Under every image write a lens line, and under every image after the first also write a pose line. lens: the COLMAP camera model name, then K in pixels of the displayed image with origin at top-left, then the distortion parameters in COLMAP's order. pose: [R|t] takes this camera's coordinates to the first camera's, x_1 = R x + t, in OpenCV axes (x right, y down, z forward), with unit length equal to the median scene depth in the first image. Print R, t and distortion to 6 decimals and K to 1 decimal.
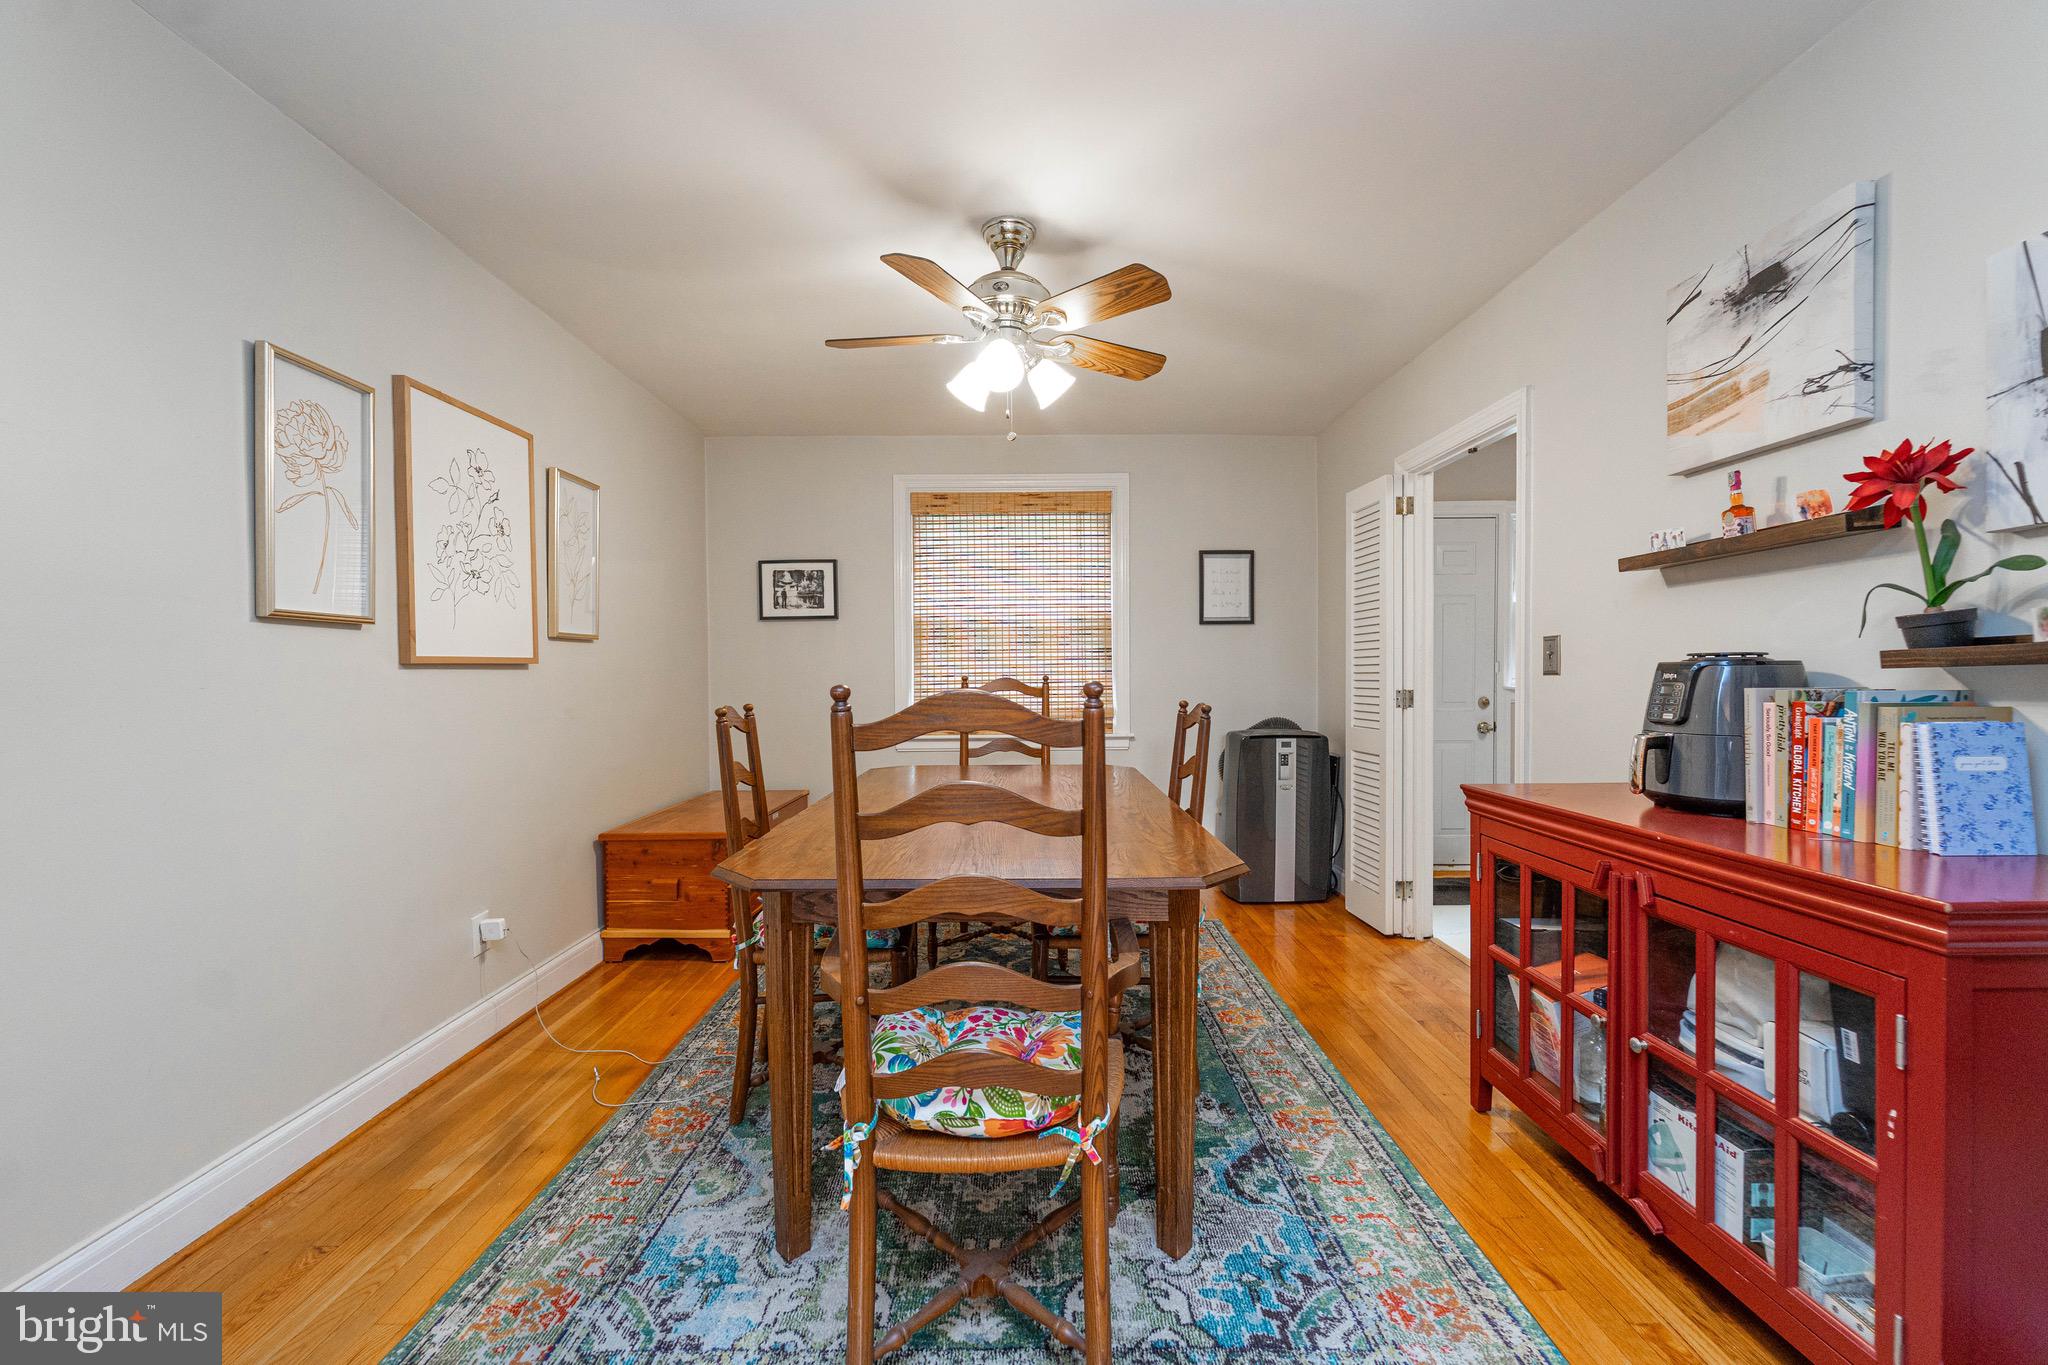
lens RADIAL K [[819.1, 0, 1029.7], [0, 819.1, 692.0], [0, 0, 1]] dist [0.000127, -0.000588]
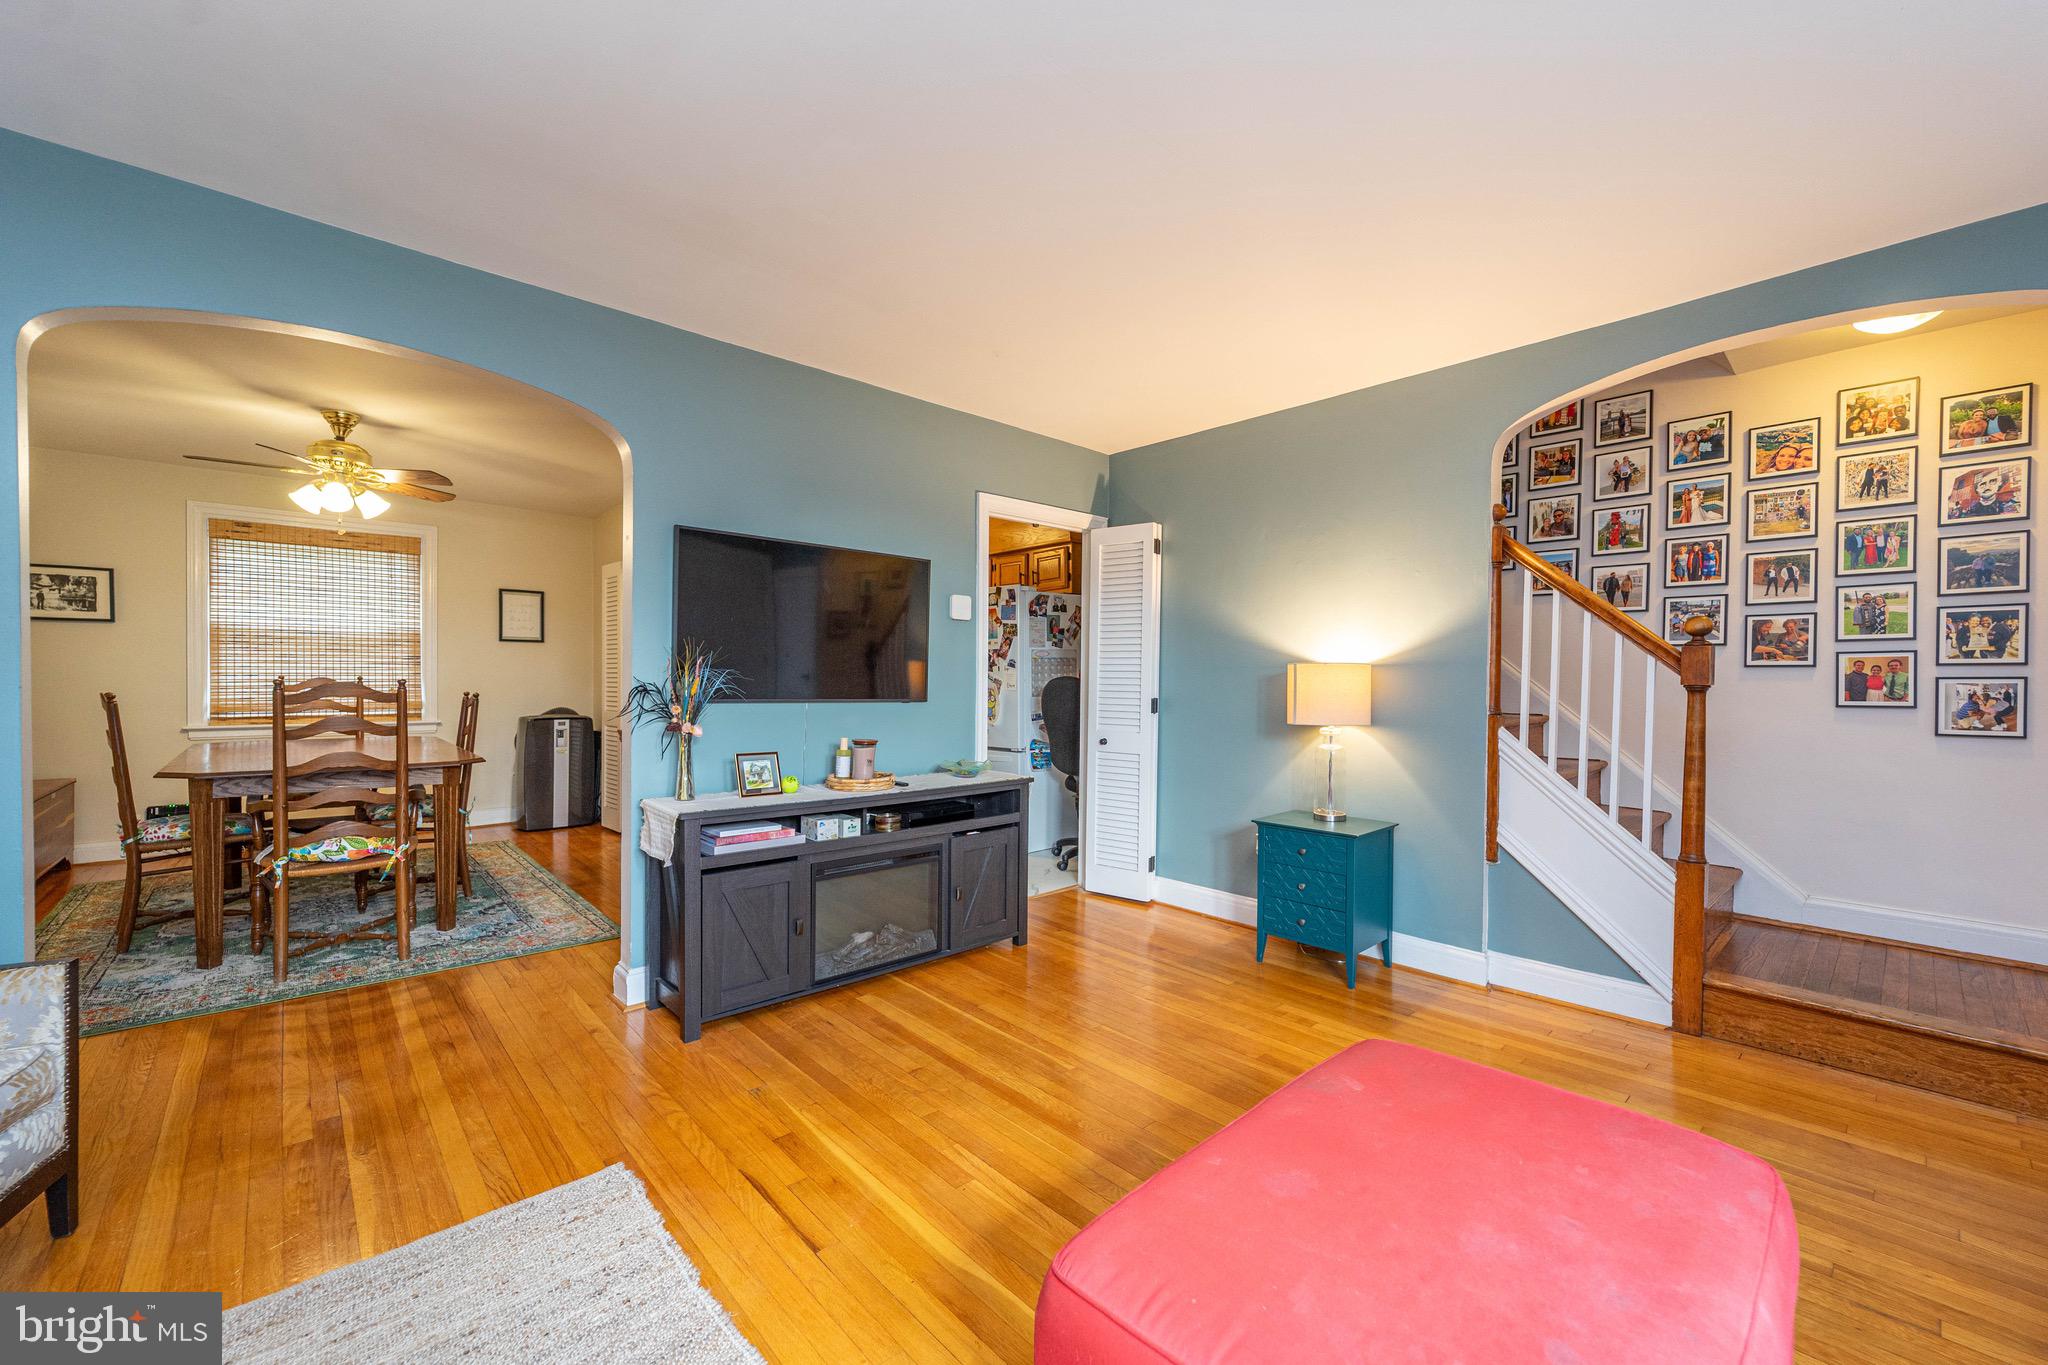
lens RADIAL K [[819.1, 0, 1029.7], [0, 819.1, 692.0], [0, 0, 1]] dist [0.000127, -0.000588]
pose [[0.746027, 0.002600, 0.665911, -0.074761], [0.000856, 0.999988, -0.004863, 0.018537], [-0.665916, 0.004198, 0.746015, -1.019991]]
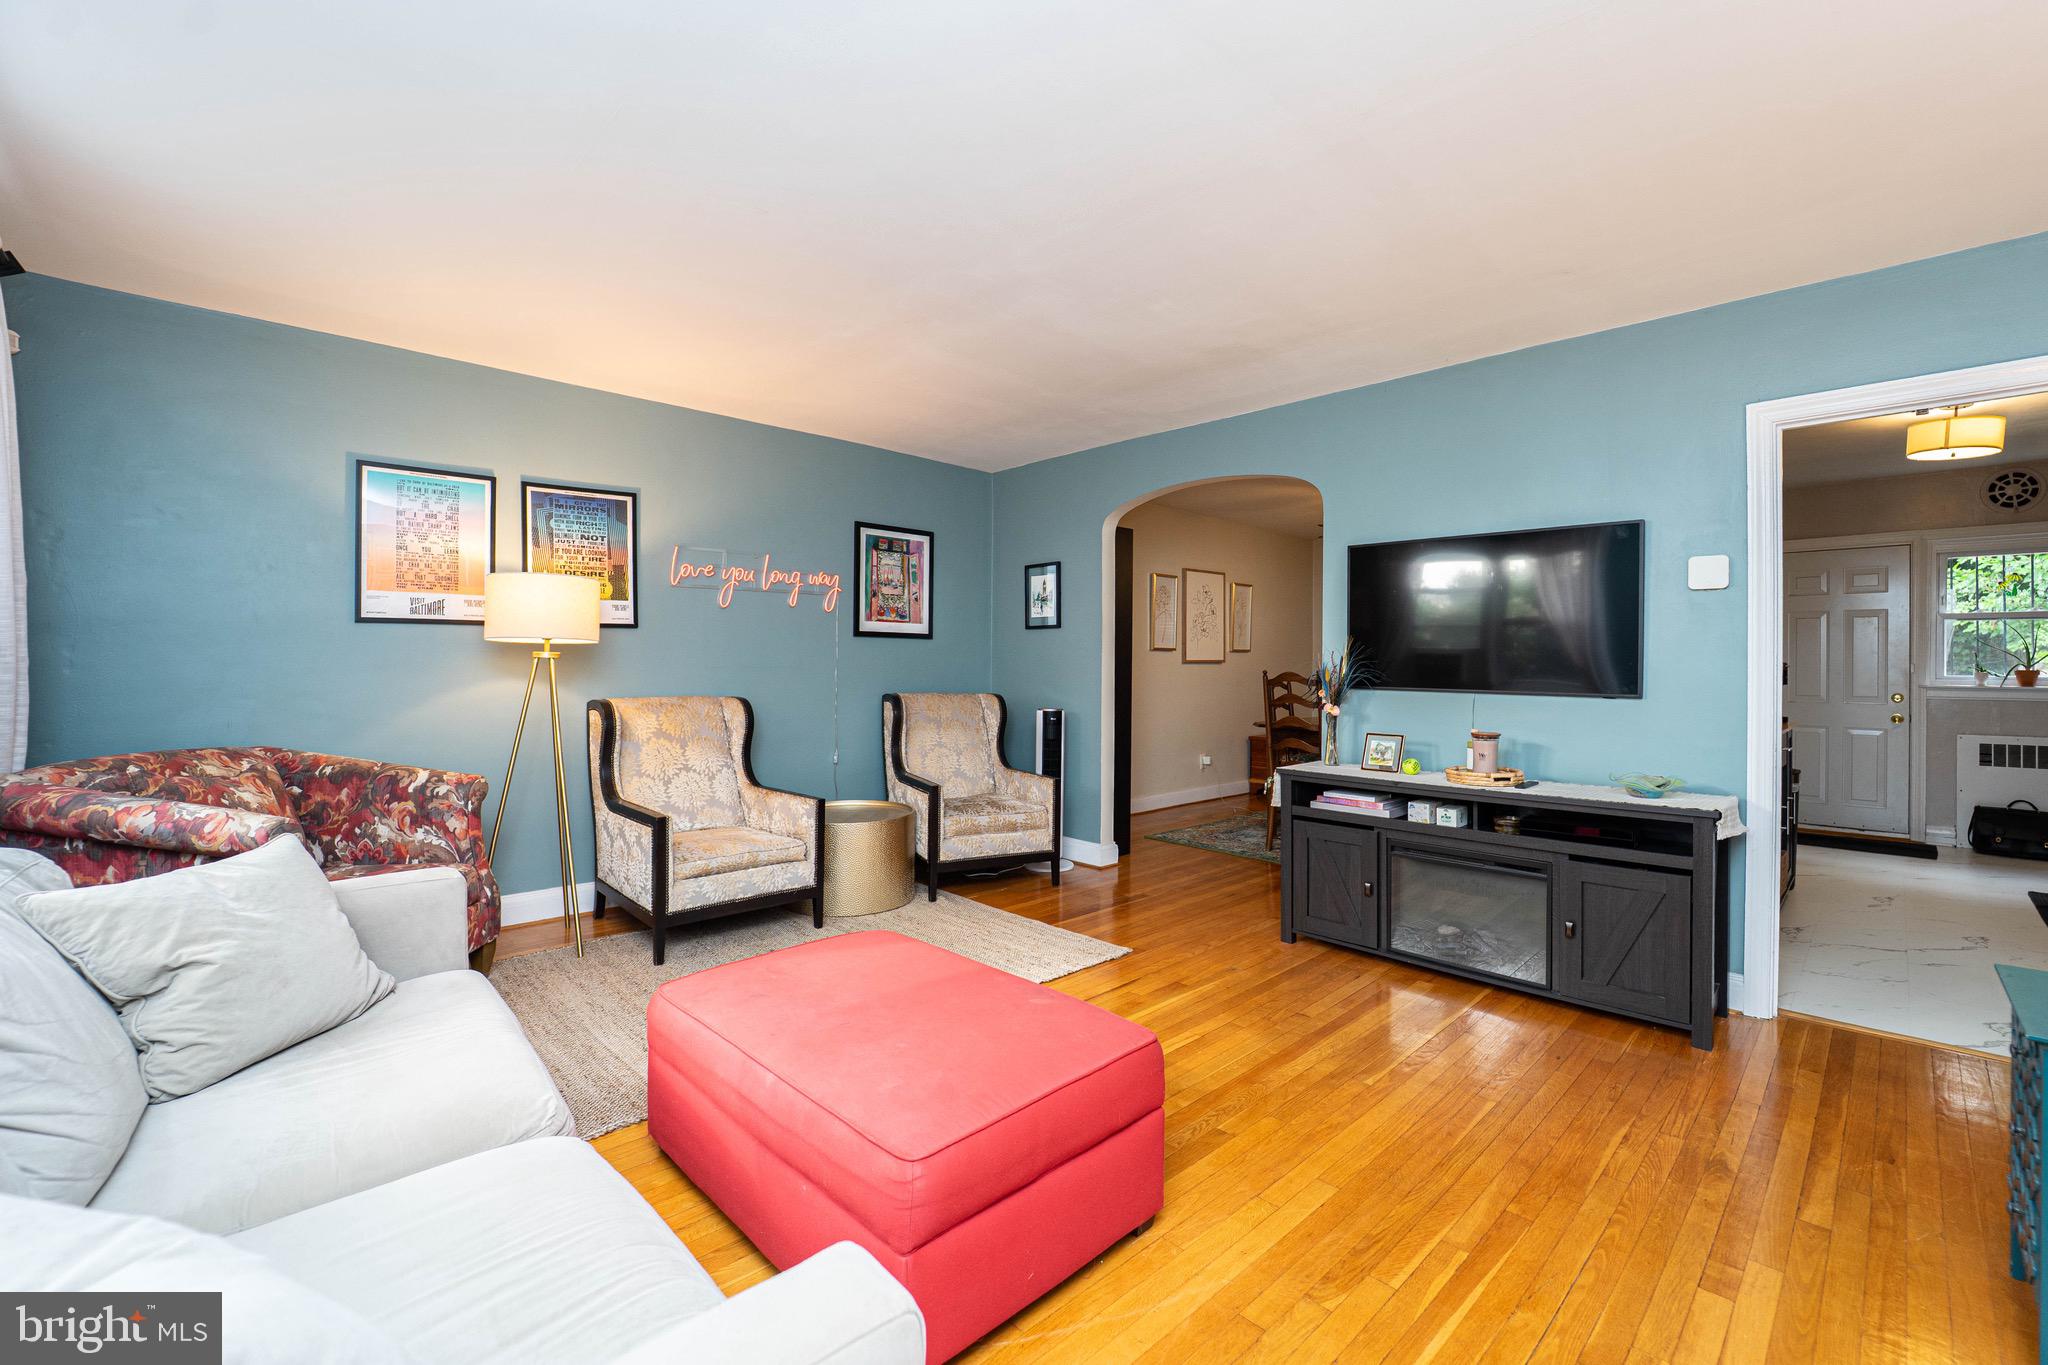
lens RADIAL K [[836.7, 0, 1029.1], [0, 836.7, 664.5], [0, 0, 1]] dist [-0.000407, -0.000161]
pose [[0.684728, 0.009270, -0.728740, 0.870758], [-0.024282, 0.999654, -0.010100, 0.014593], [0.728394, 0.024611, 0.684716, -1.214560]]
